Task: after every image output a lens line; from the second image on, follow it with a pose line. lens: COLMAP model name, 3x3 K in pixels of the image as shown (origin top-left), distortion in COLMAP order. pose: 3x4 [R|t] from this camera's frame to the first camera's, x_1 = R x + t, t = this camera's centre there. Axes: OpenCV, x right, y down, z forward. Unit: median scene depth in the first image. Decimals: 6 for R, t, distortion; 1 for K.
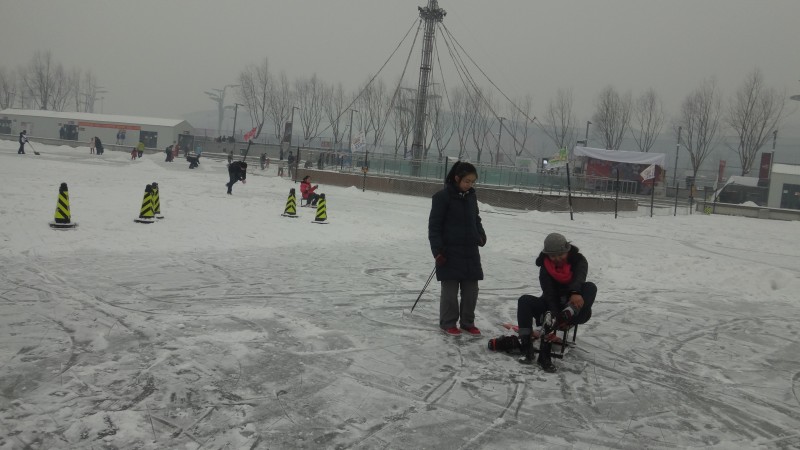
lens RADIAL K [[638.0, 0, 400.0], [0, 638.0, 225.0], [0, 0, 1]] dist [-0.006346, -0.079685]
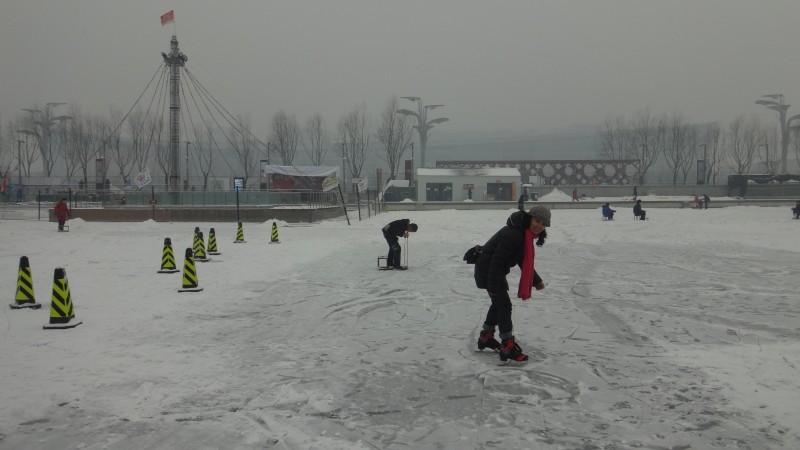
lens RADIAL K [[642.6, 0, 400.5], [0, 642.6, 183.9], [0, 0, 1]] dist [-0.003580, -0.053048]
pose [[0.804047, -0.085397, 0.588401, -0.234470], [0.127085, 0.991445, -0.029769, -0.029915], [-0.580825, 0.098713, 0.808021, -0.068182]]
